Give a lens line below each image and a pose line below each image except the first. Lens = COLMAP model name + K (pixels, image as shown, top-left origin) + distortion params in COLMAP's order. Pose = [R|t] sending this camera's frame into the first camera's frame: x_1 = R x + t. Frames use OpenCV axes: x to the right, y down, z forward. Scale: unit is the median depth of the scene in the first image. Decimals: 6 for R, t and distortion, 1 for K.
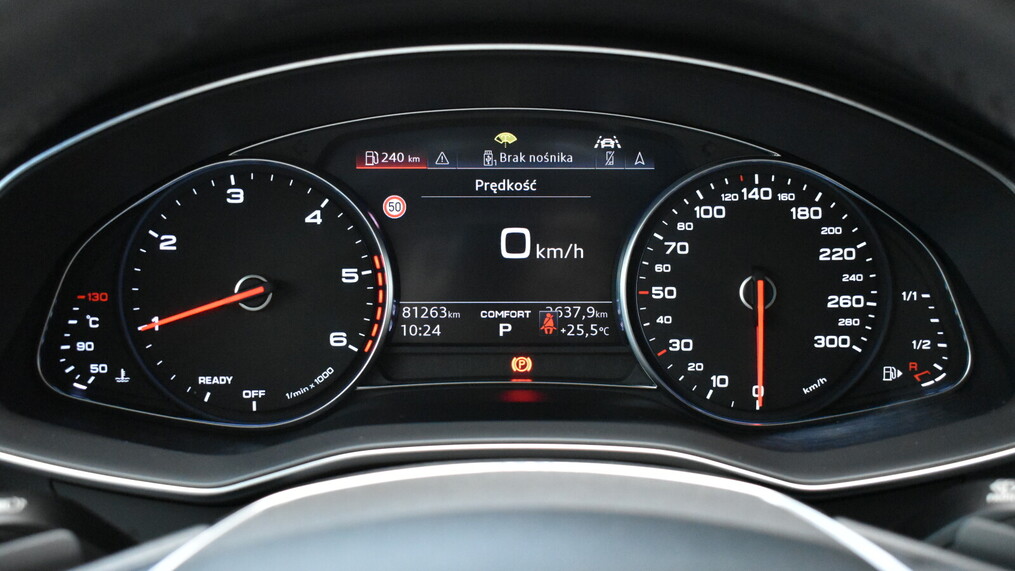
lens RADIAL K [[1167.2, 0, 507.5], [0, 1167.2, 285.5], [0, 0, 1]] dist [-0.033173, -0.012104]
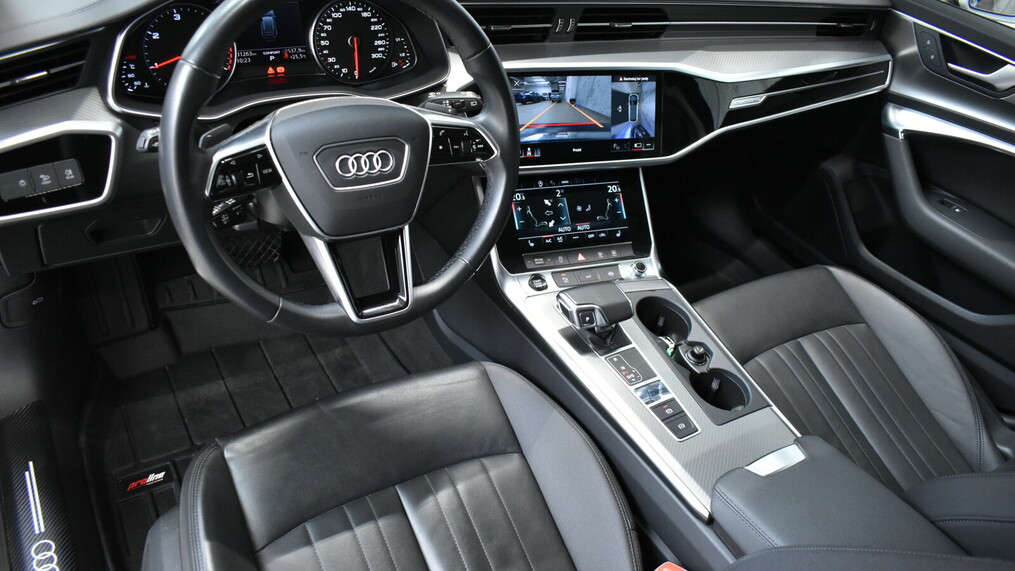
lens RADIAL K [[777.0, 0, 507.5], [0, 777.0, 285.5], [0, 0, 1]] dist [-0.010511, -0.002195]
pose [[0.853629, -0.207805, 0.477634, -0.578495], [0.016454, 0.927273, 0.374024, -0.161077], [-0.520621, -0.311418, 0.794967, -1.114662]]
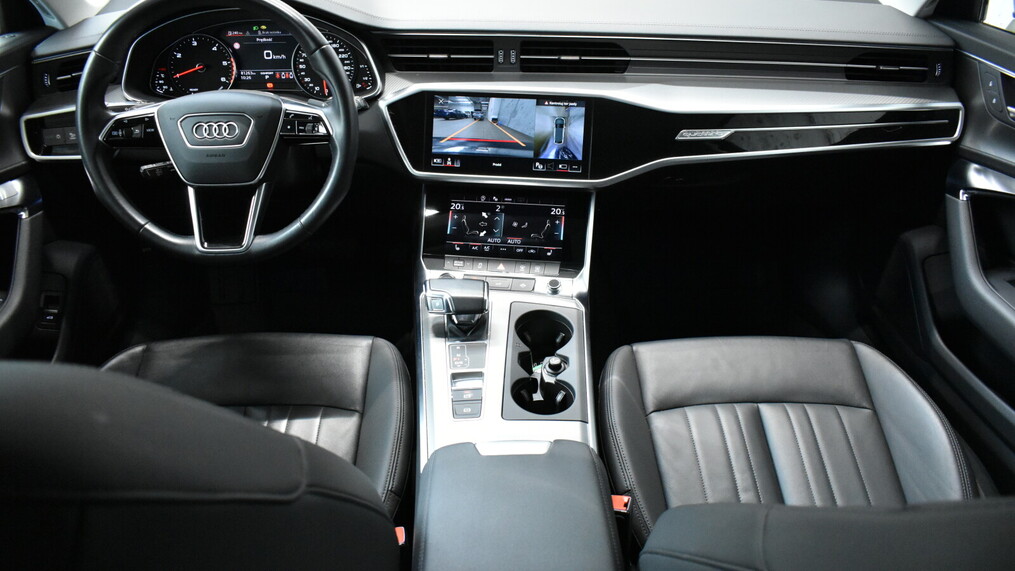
lens RADIAL K [[777.0, 0, 507.5], [0, 777.0, 285.5], [0, 0, 1]] dist [-0.010511, -0.002195]
pose [[0.999900, -0.014059, 0.001640, 0.840911], [0.013380, 0.976649, 0.214423, 0.183107], [-0.004616, -0.214380, 0.976739, -1.826877]]
